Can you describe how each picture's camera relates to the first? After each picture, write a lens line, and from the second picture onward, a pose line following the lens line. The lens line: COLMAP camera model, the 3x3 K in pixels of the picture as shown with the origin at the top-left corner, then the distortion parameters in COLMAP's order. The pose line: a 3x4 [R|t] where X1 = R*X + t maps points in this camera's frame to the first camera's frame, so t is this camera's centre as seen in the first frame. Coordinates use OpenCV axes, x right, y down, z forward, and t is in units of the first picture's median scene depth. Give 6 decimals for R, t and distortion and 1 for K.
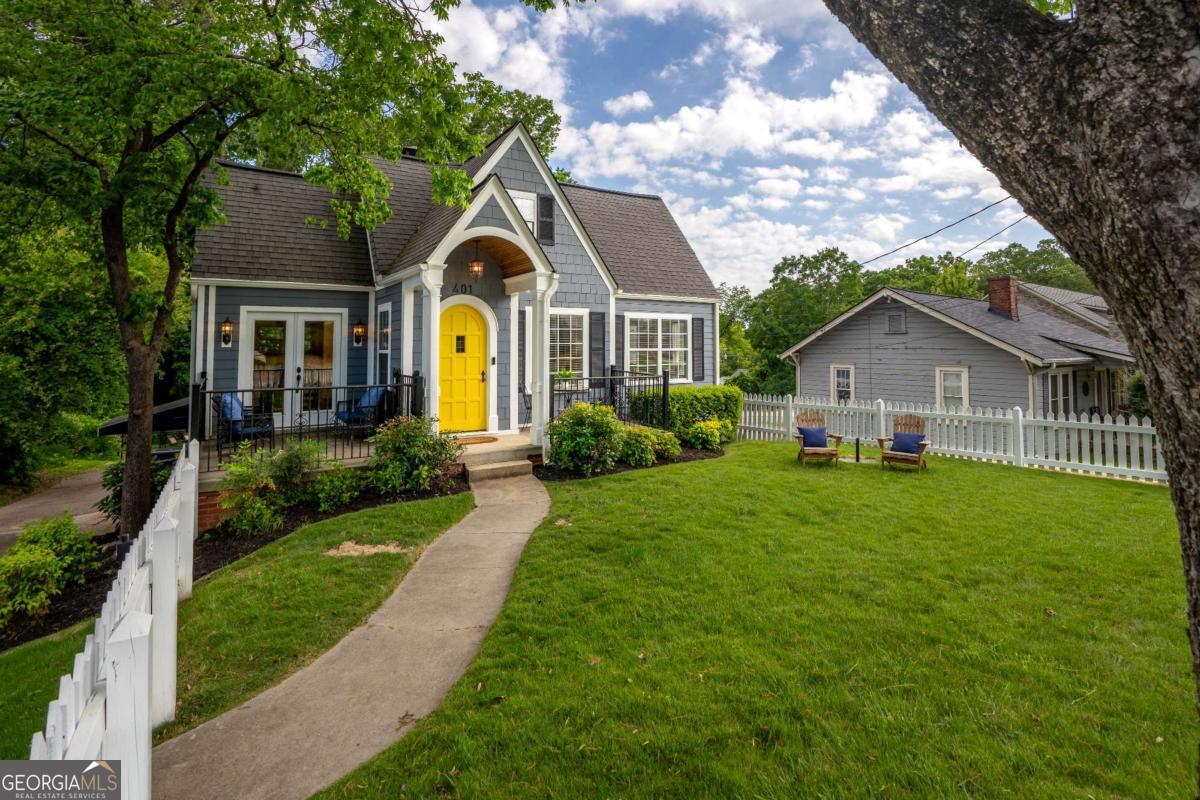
lens RADIAL K [[577.0, 0, 622.3], [0, 577.0, 301.3], [0, 0, 1]] dist [-0.035672, 0.007880]
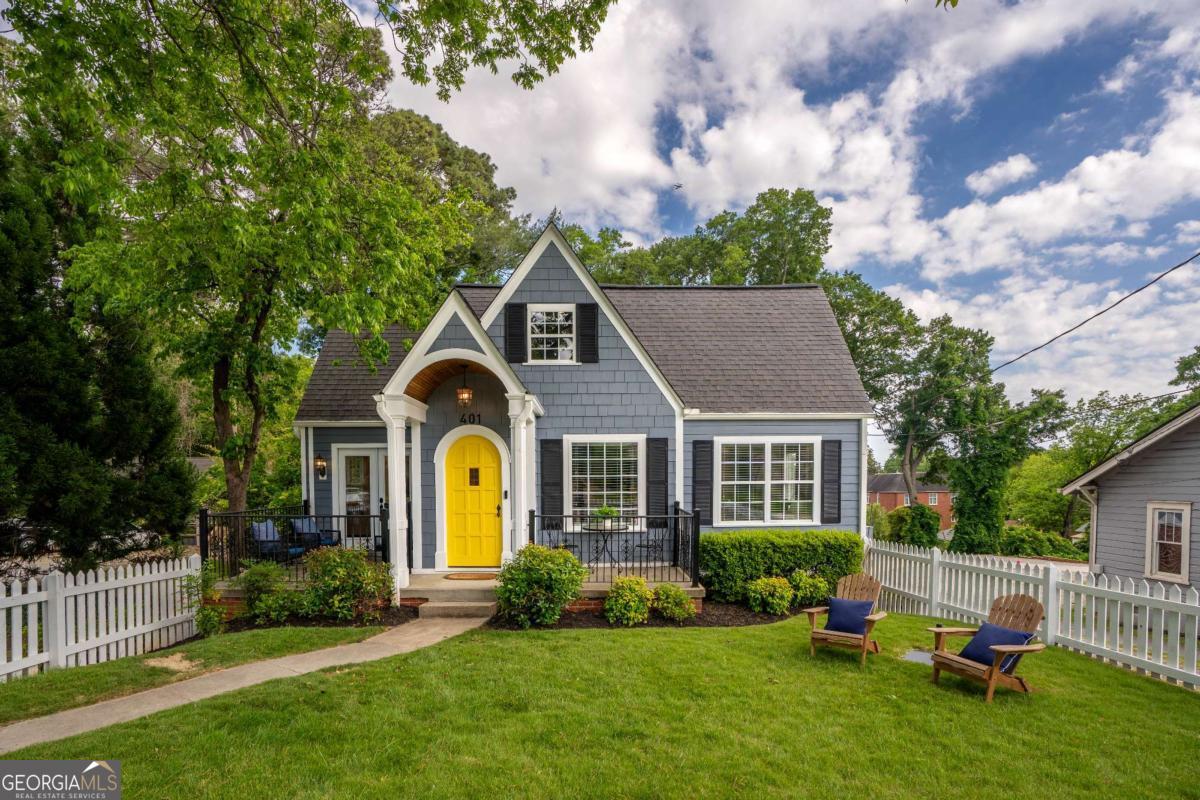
lens RADIAL K [[585.4, 0, 621.3], [0, 585.4, 498.0], [0, 0, 1]] dist [-0.012047, -0.000962]
pose [[0.850992, 0.017740, -0.524879, 0.374881], [0.042030, 0.993923, 0.101737, 0.017907], [0.523494, -0.108638, 0.845075, 0.252381]]
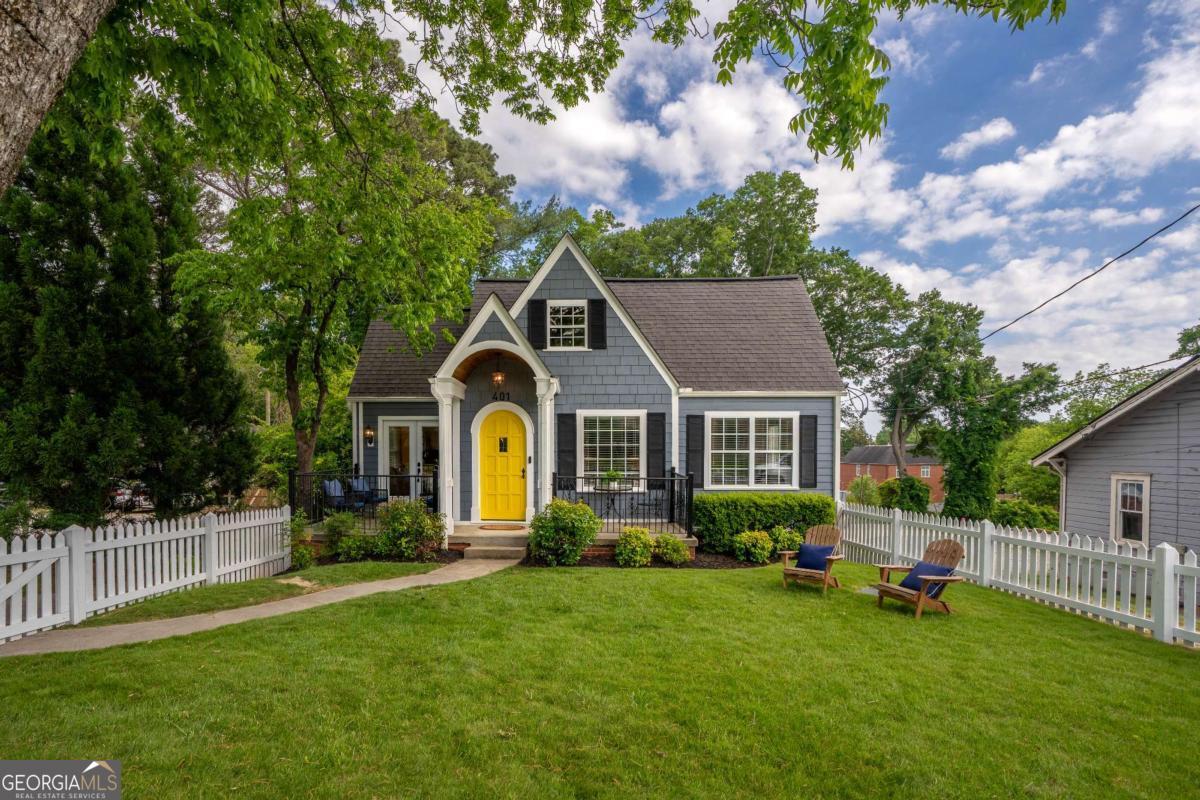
lens RADIAL K [[585.4, 0, 581.8], [0, 585.4, 445.4], [0, 0, 1]] dist [-0.012047, -0.000962]
pose [[0.825378, 0.003388, -0.564571, 0.432677], [0.037566, 0.997436, 0.060905, 0.009021], [0.563330, -0.071478, 0.823134, 0.104206]]
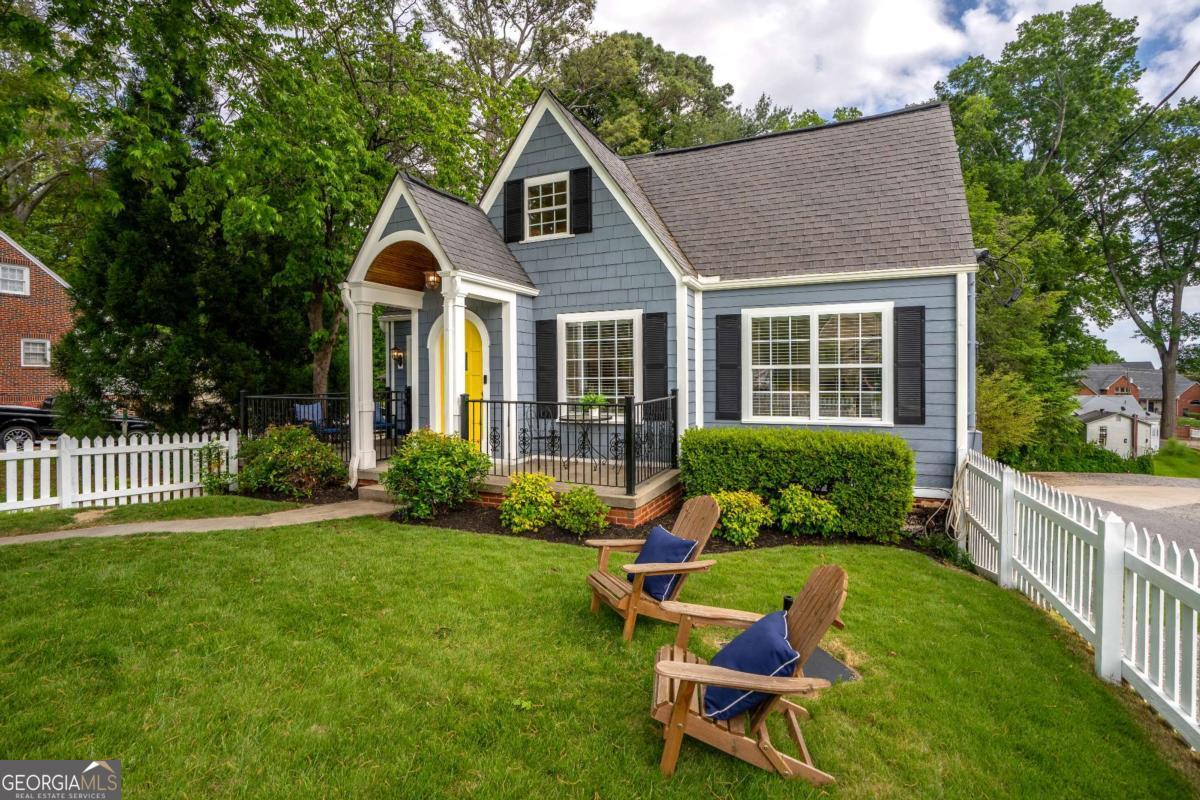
lens RADIAL K [[577.0, 0, 622.1], [0, 577.0, 376.2], [0, 0, 1]] dist [-0.035672, 0.007880]
pose [[0.532838, -0.000027, -0.846217, 0.550648], [0.070700, 0.996505, 0.044486, 0.063392], [0.843259, -0.083531, 0.530978, 0.608726]]
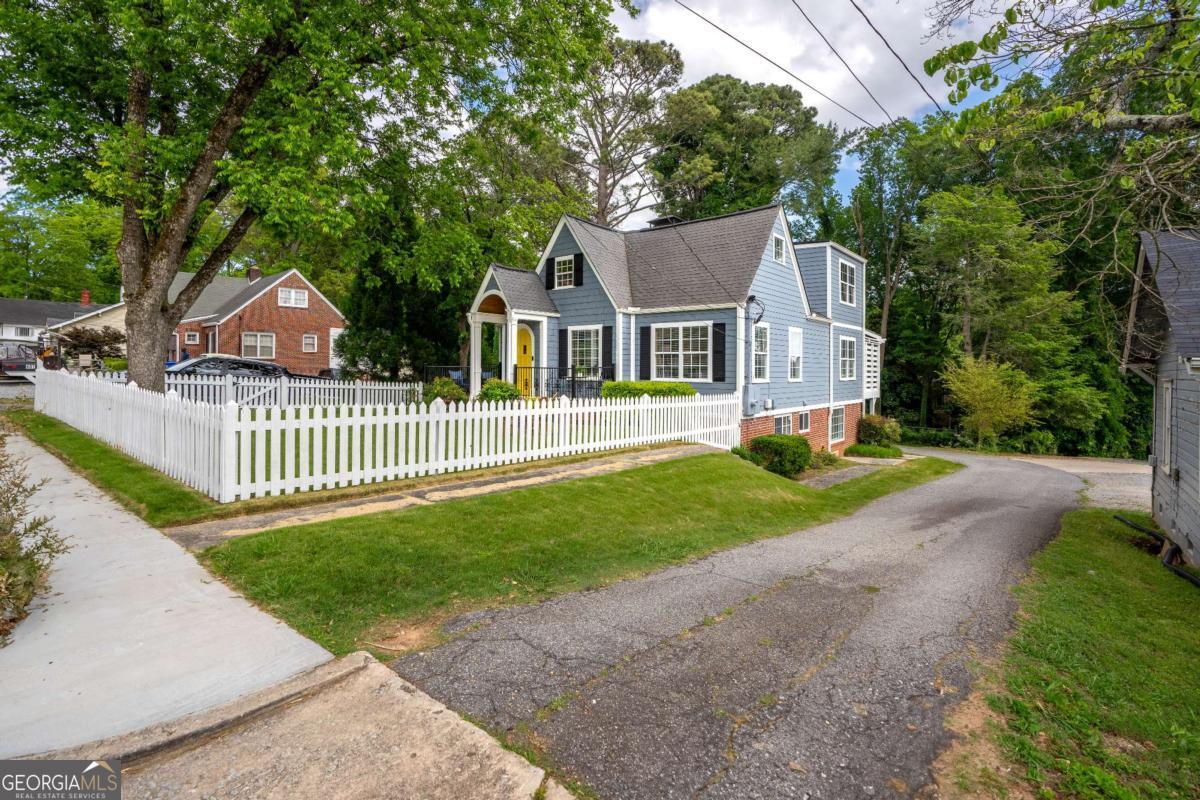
lens RADIAL K [[577.0, 0, 636.6], [0, 577.0, 351.2], [0, 0, 1]] dist [-0.035672, 0.007880]
pose [[0.327524, -0.019388, -0.944644, 1.387793], [0.066288, 0.997797, 0.002505, 0.084905], [0.942515, -0.063439, 0.328088, 0.615377]]
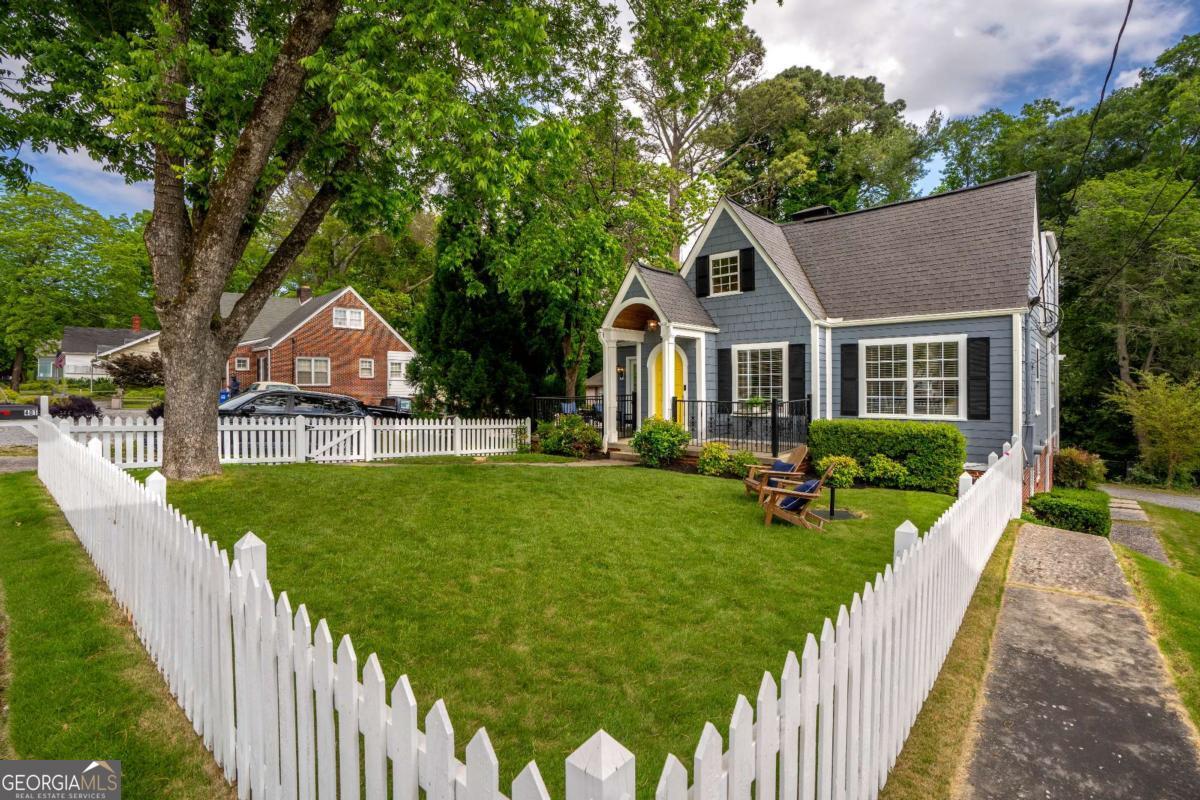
lens RADIAL K [[577.0, 0, 632.6], [0, 577.0, 371.7], [0, 0, 1]] dist [-0.035672, 0.007880]
pose [[0.272330, -0.021494, -0.961964, 0.922453], [0.077159, 0.997019, -0.000433, 0.048222], [0.959105, -0.074106, 0.273176, 0.435414]]
